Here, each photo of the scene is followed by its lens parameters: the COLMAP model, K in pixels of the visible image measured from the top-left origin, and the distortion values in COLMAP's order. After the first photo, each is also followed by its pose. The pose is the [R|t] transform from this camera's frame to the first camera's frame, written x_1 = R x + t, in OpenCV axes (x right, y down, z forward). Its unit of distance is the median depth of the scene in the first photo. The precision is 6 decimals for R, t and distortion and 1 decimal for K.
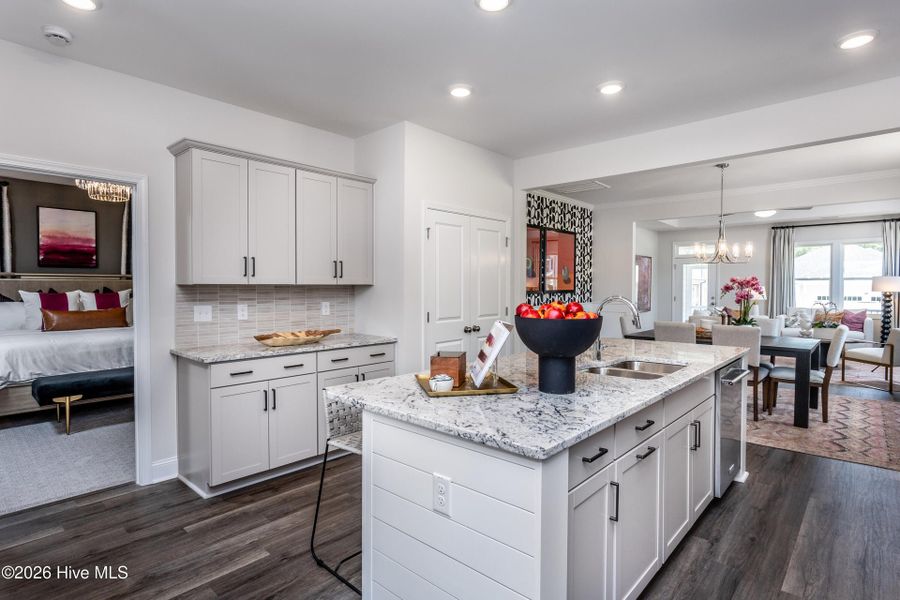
lens RADIAL K [[450.8, 0, 450.0], [0, 450.8, 300.0], [0, 0, 1]] dist [0.001314, 0.000353]
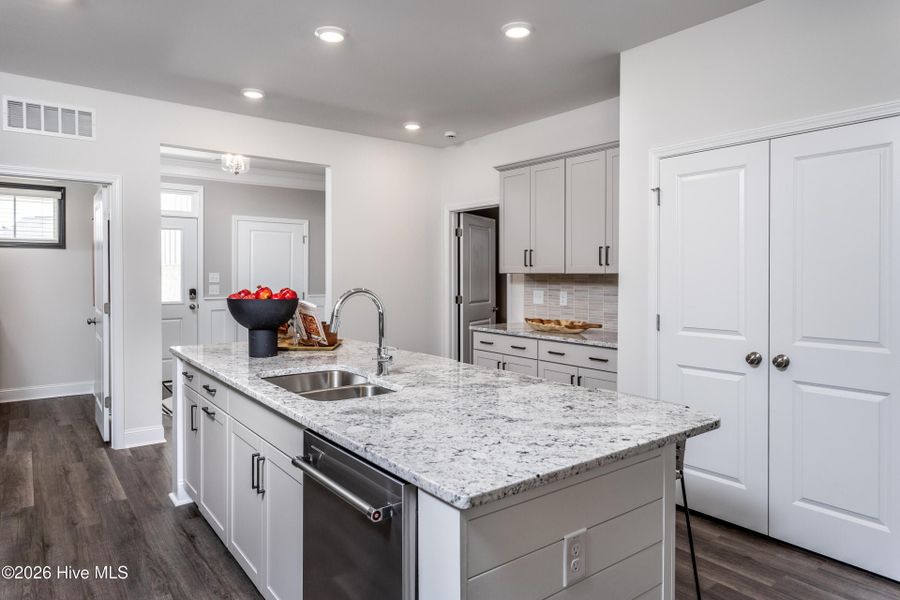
lens RADIAL K [[560.5, 0, 441.7], [0, 560.5, 272.5], [0, 0, 1]] dist [-0.001054, -0.000555]
pose [[-0.202055, -0.006501, -0.979353, 0.935079], [-0.032892, 0.999459, 0.000152, -0.027167], [0.978822, 0.032244, -0.202159, 0.987911]]
